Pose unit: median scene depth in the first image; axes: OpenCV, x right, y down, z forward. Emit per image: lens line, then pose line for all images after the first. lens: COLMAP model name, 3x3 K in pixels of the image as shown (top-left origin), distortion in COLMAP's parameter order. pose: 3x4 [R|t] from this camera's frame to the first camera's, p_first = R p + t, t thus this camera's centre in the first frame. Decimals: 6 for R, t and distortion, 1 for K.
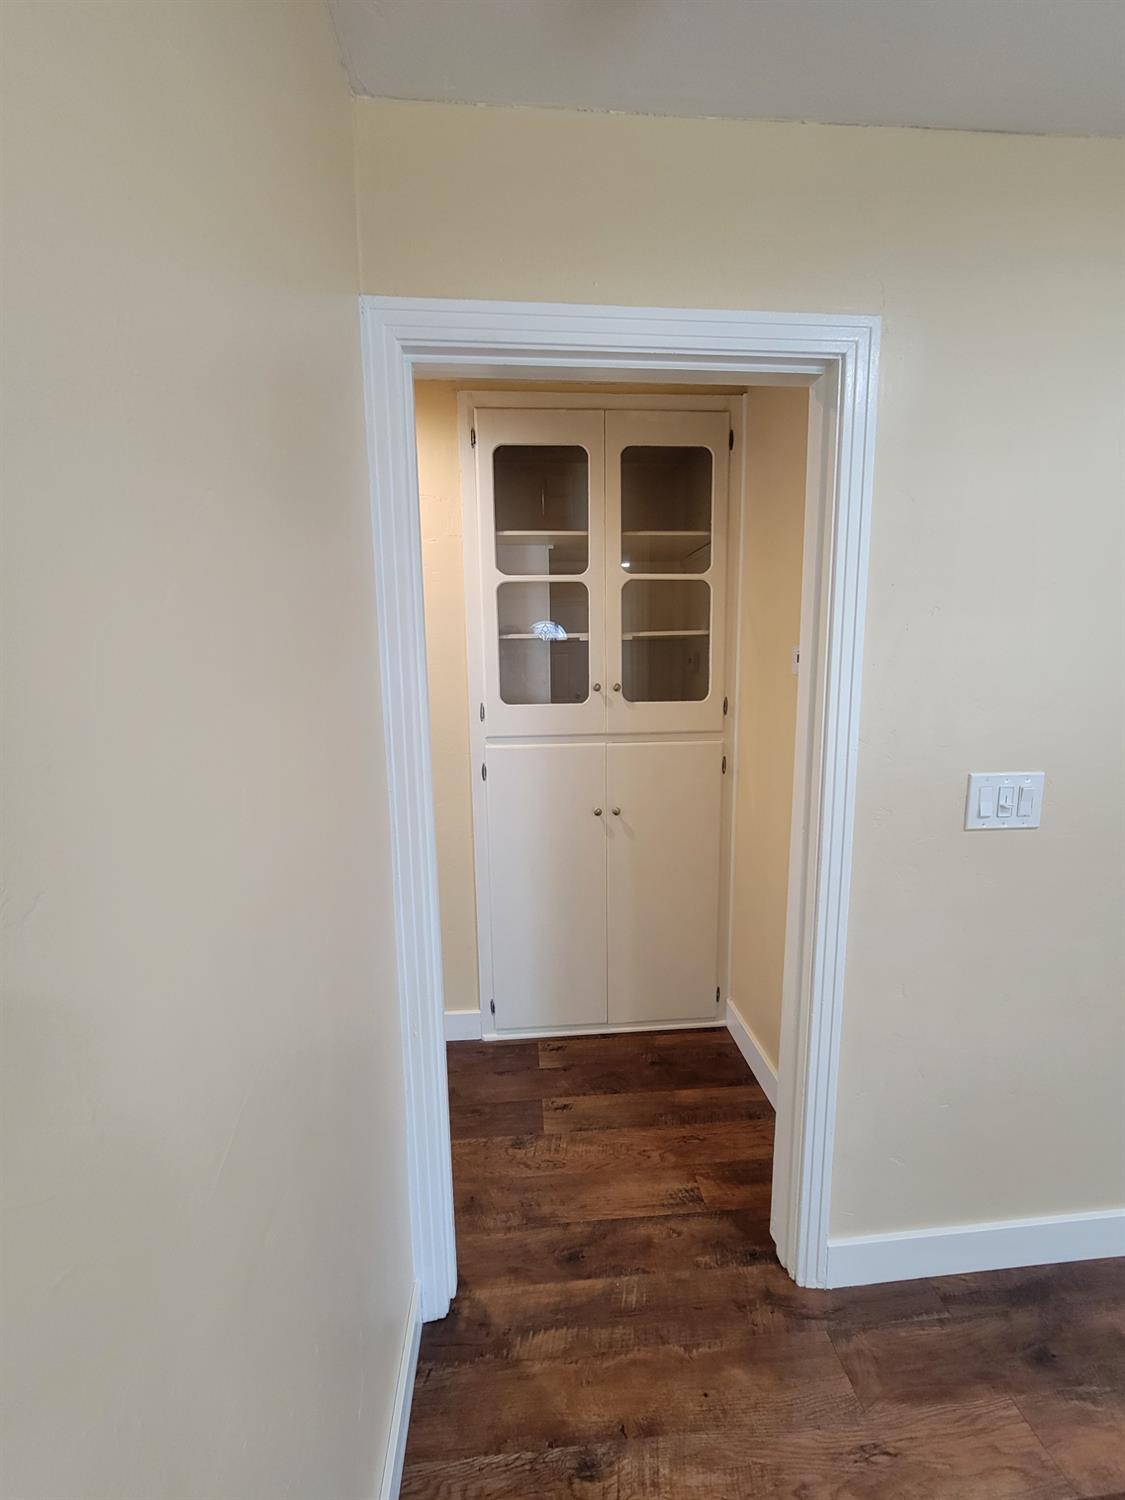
lens RADIAL K [[610.5, 0, 561.6], [0, 610.5, 749.7], [0, 0, 1]] dist [-0.001831, -0.000521]
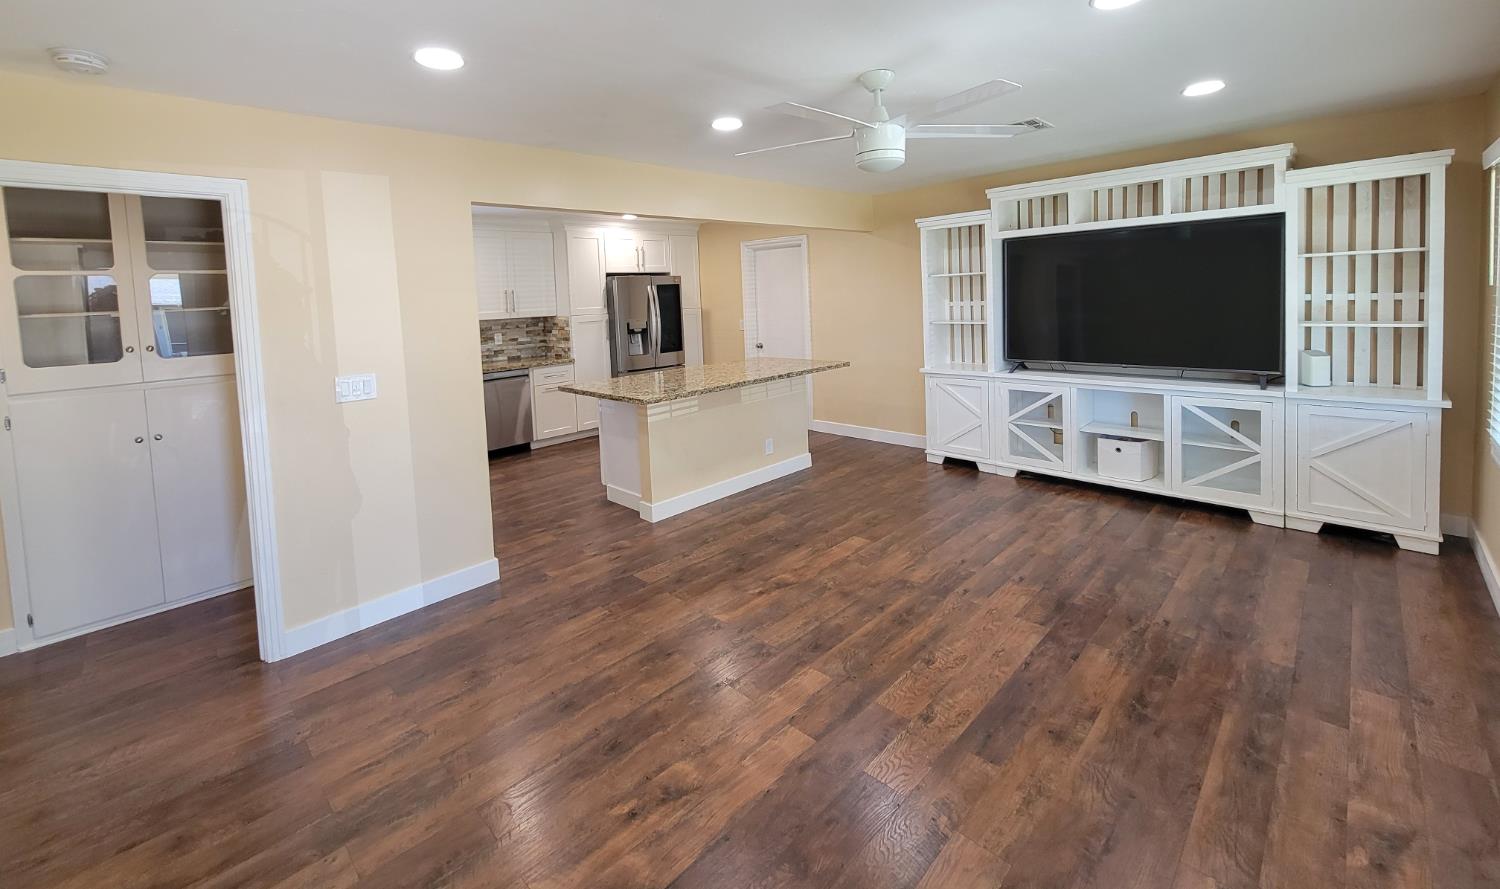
lens RADIAL K [[616.1, 0, 755.4], [0, 616.1, 330.7], [0, 0, 1]] dist [0.000820, 0.000236]
pose [[0.759170, -0.055121, 0.648554, 0.227620], [0.124351, 0.990337, -0.061391, 0.117312], [-0.638903, 0.127255, 0.758689, -0.964408]]
